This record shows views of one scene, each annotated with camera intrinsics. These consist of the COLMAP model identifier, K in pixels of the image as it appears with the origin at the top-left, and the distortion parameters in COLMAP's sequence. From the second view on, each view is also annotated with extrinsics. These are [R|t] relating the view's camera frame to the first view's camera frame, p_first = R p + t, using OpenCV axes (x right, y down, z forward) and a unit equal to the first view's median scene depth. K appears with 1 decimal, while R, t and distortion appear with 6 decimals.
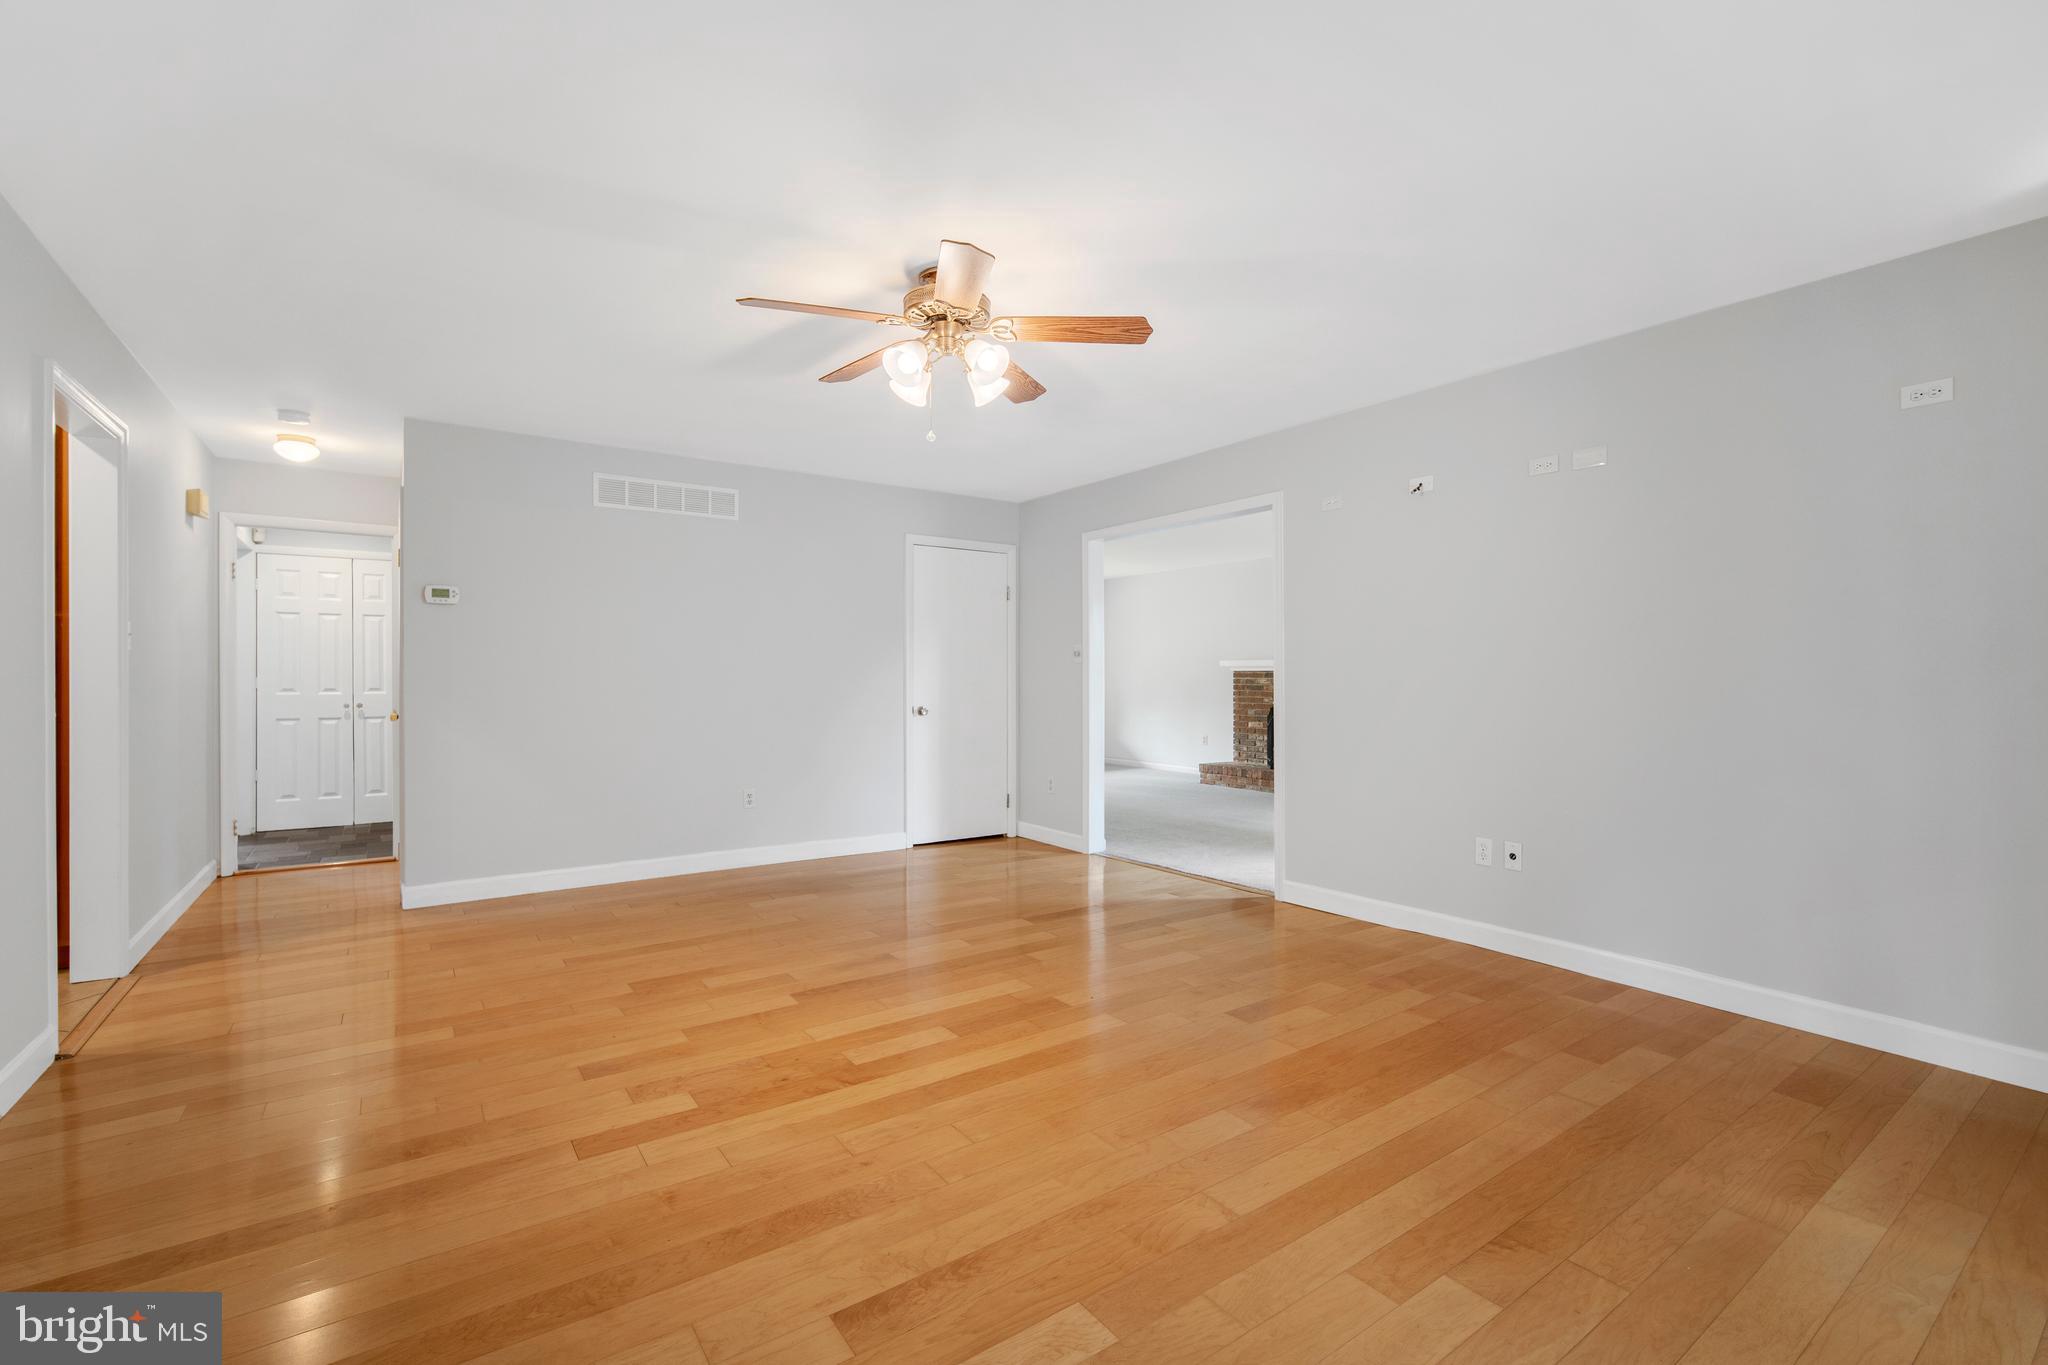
lens RADIAL K [[899.0, 0, 1027.3], [0, 899.0, 677.9], [0, 0, 1]] dist [-0.013699, -0.000086]
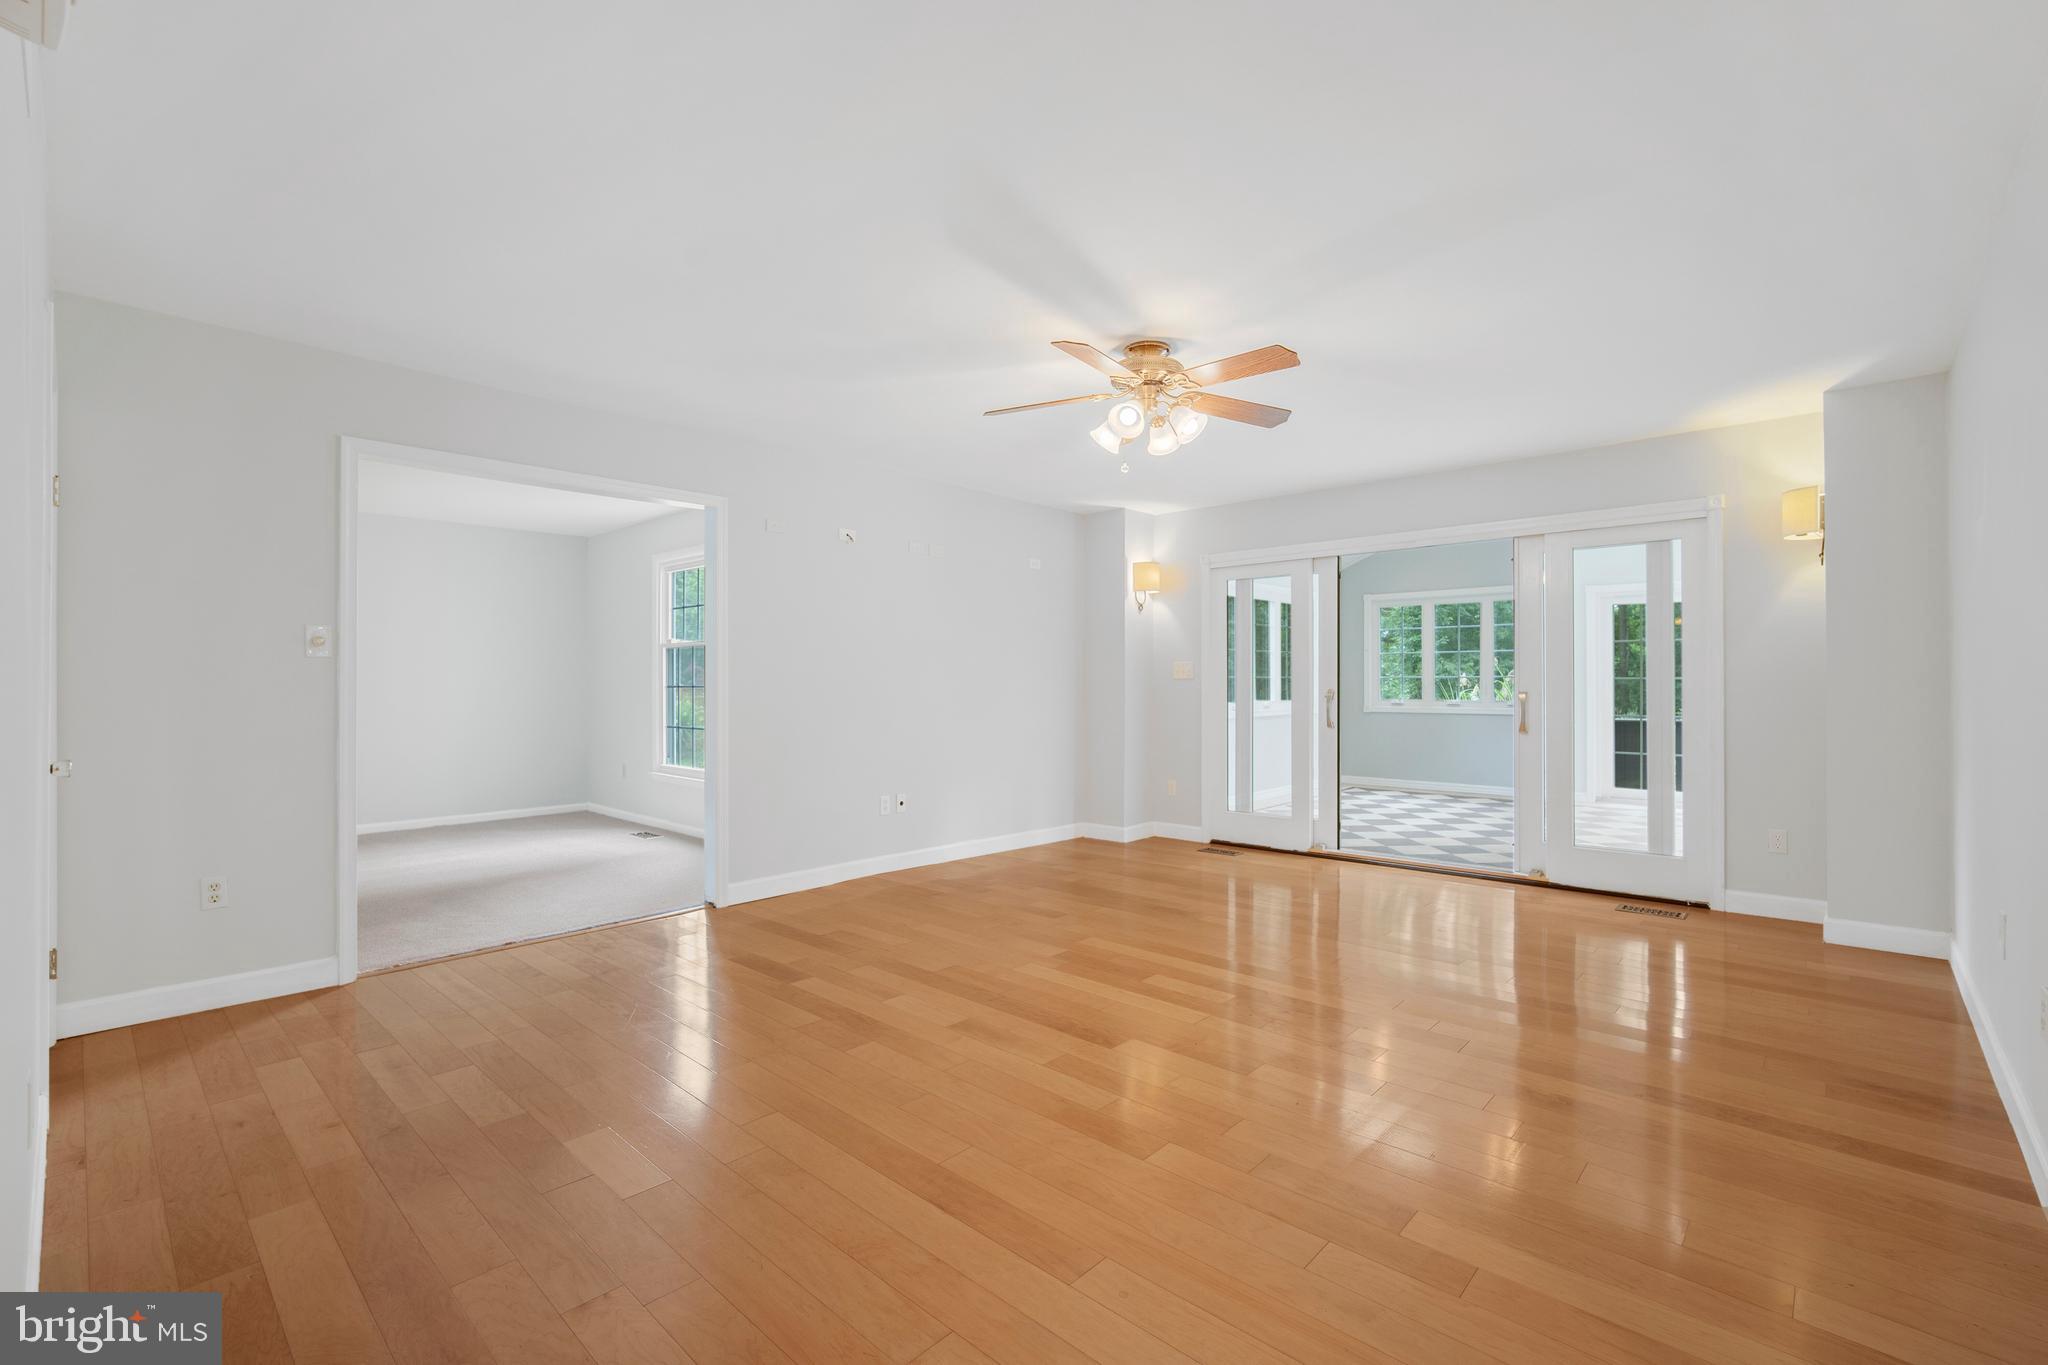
lens RADIAL K [[899.0, 0, 1027.3], [0, 899.0, 677.9], [0, 0, 1]] dist [-0.013699, -0.000086]
pose [[-0.207626, 0.006801, 0.978185, -0.973781], [0.000950, 0.999977, -0.006750, 0.001735], [-0.978208, -0.000472, -0.207628, 1.117802]]
